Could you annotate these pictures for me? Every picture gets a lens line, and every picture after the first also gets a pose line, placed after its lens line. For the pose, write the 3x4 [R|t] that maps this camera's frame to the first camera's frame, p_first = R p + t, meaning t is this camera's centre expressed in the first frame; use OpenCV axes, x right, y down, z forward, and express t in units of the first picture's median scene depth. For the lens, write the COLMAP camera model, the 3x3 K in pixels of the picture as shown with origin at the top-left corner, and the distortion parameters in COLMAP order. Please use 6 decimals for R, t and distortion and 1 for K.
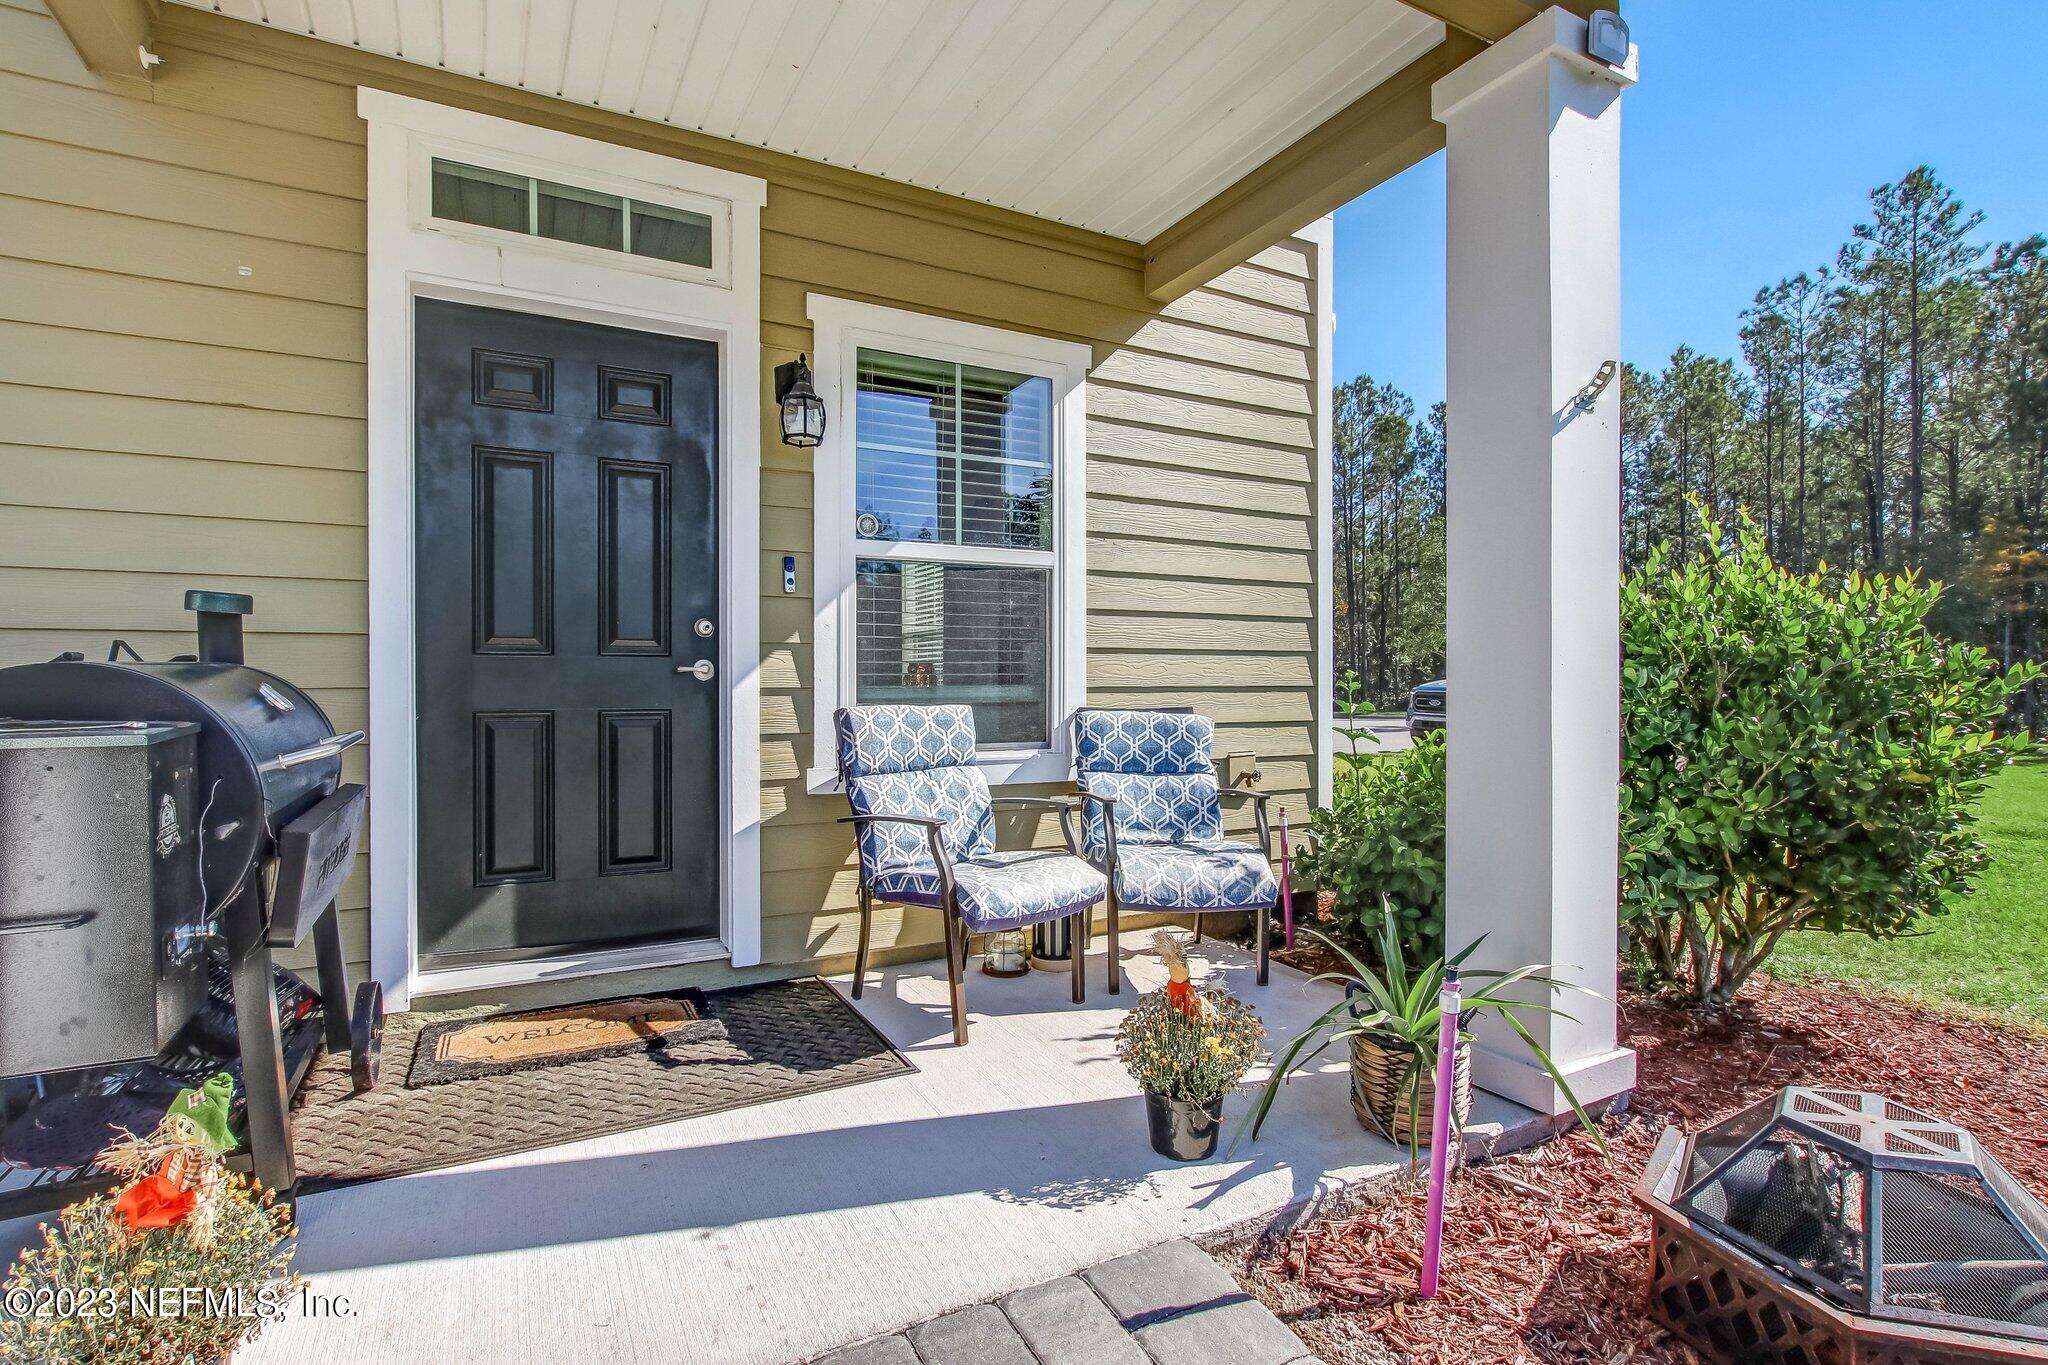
lens RADIAL K [[951.5, 0, 1016.5], [0, 951.5, 694.0], [0, 0, 1]] dist [-0.014407, 0.004813]
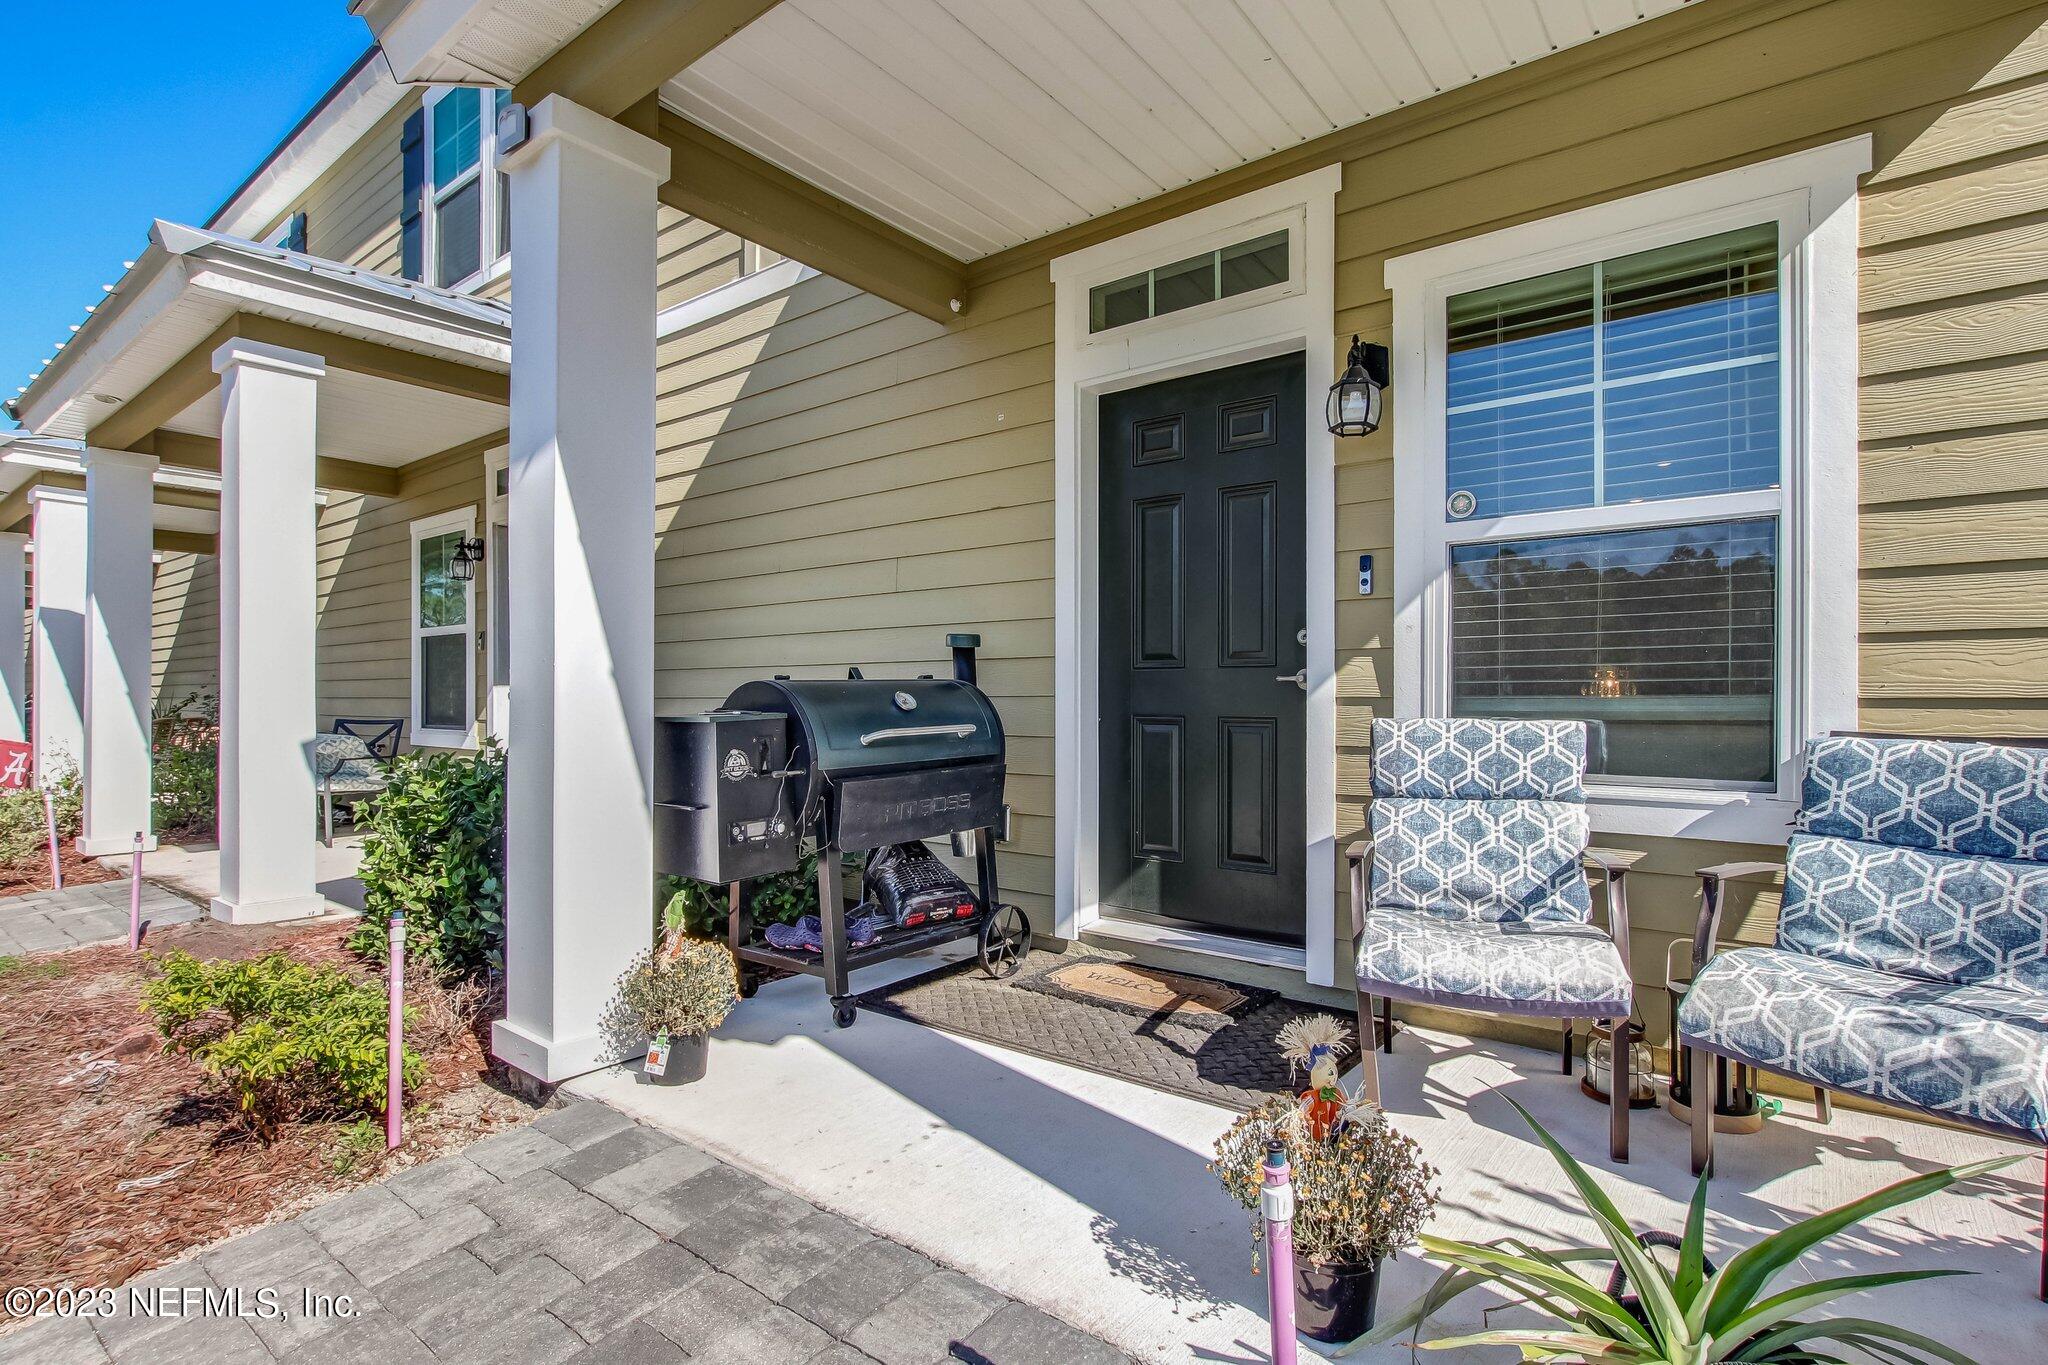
lens RADIAL K [[994.2, 0, 1017.6], [0, 994.2, 698.4], [0, 0, 1]] dist [-0.006647, 0.001892]
pose [[0.417212, 0.002755, -0.908805, 0.494511], [-0.011839, 0.999927, -0.002403, 0.001056], [0.908732, 0.011762, 0.417214, 0.289515]]
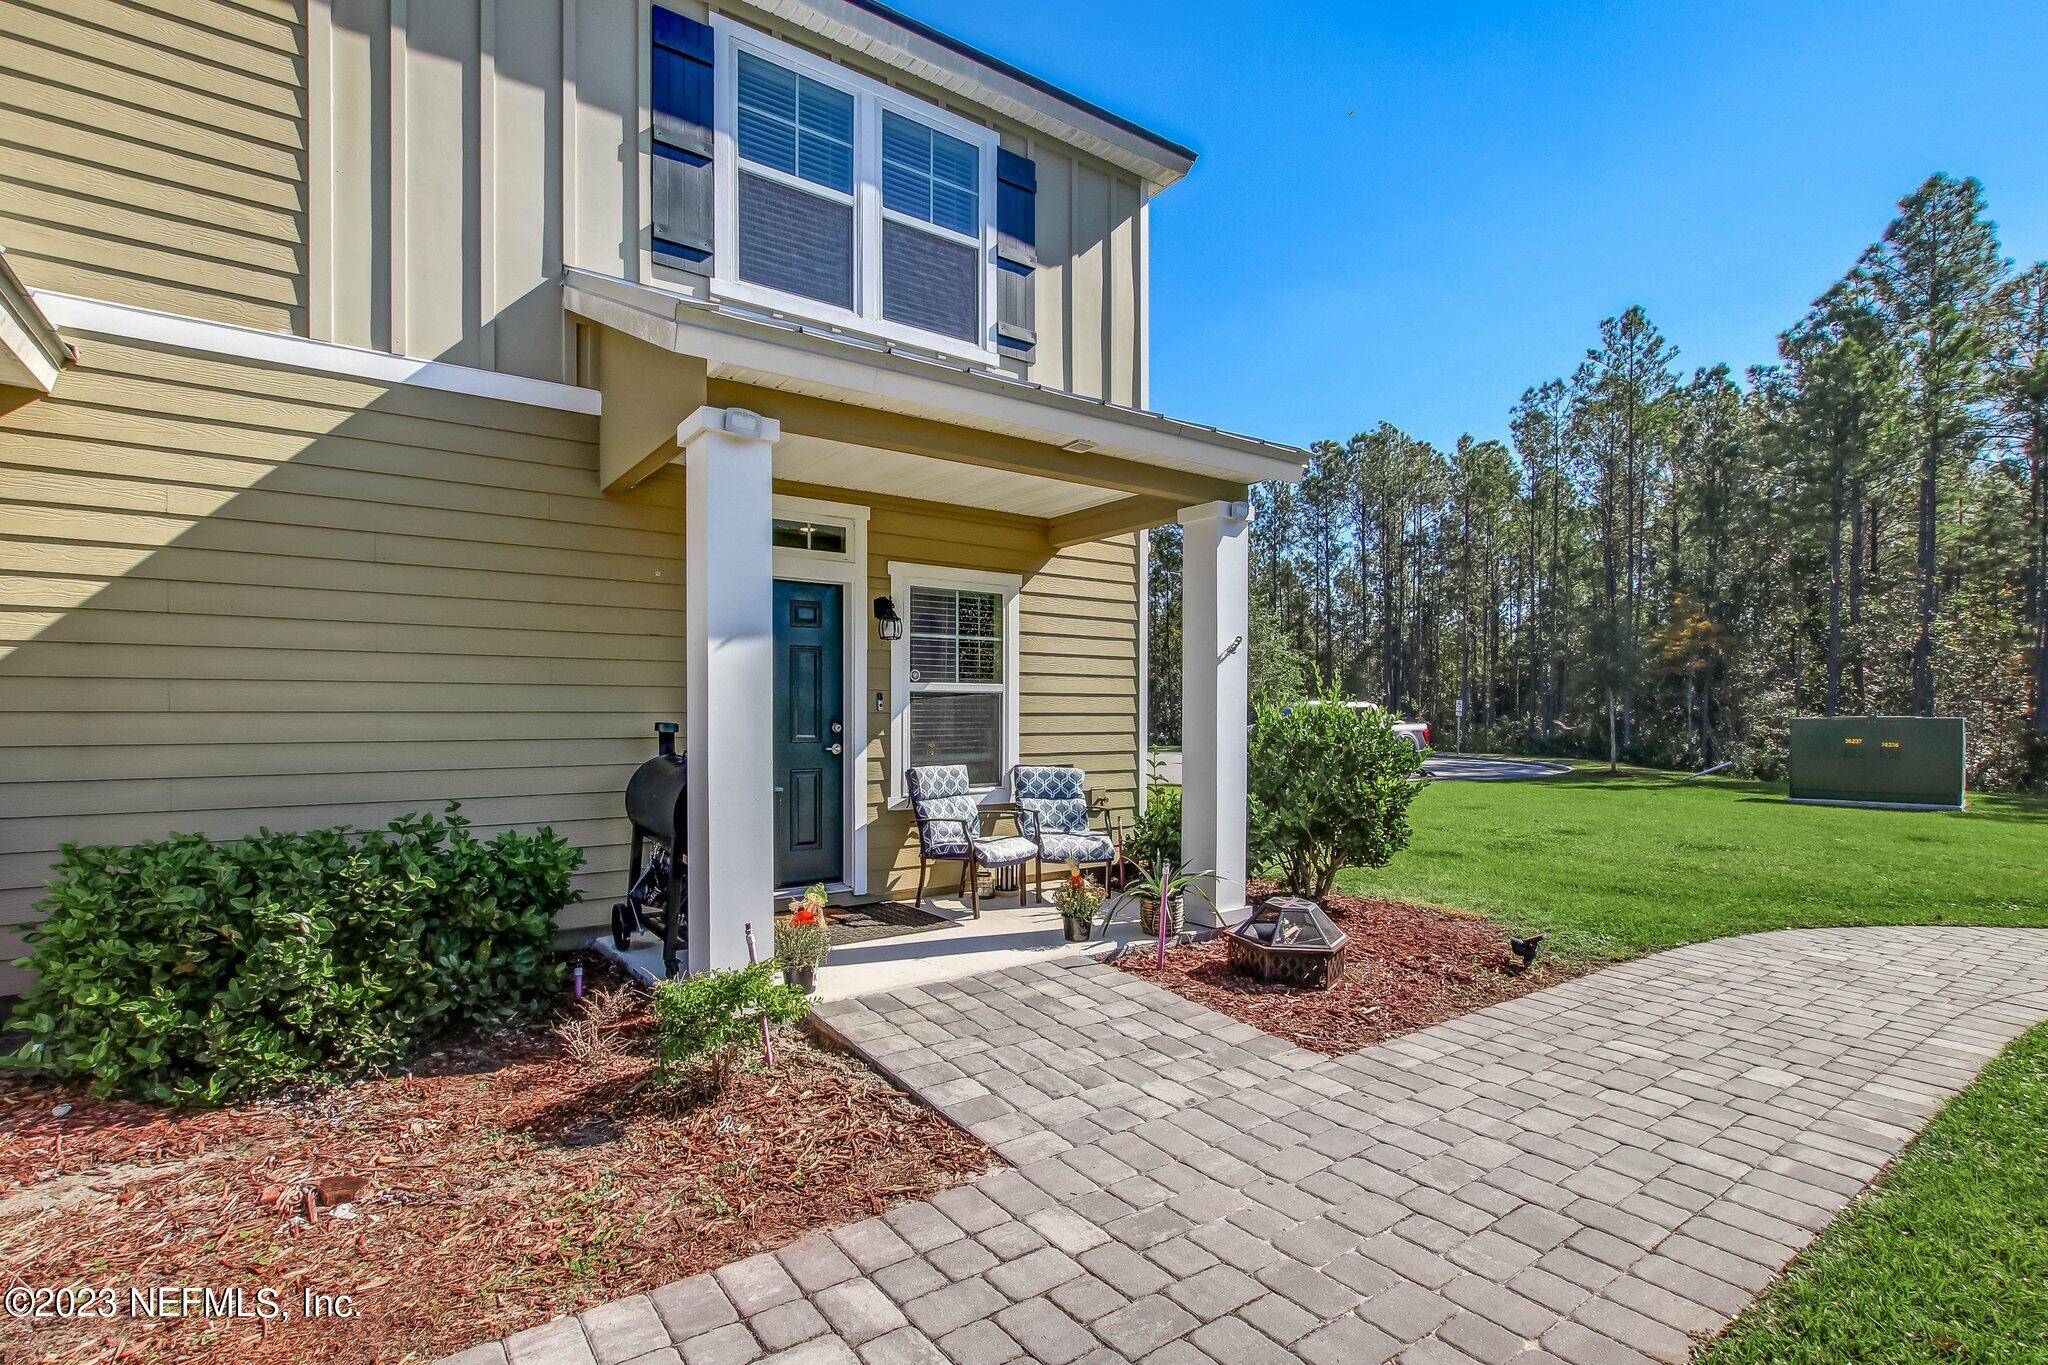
lens RADIAL K [[951.5, 0, 1020.7], [0, 951.5, 730.4], [0, 0, 1]] dist [-0.014407, 0.004813]
pose [[0.988372, 0.001443, 0.152047, -0.249025], [-0.002301, 0.999982, 0.005465, -0.075478], [-0.152036, -0.005751, 0.988358, -1.034466]]
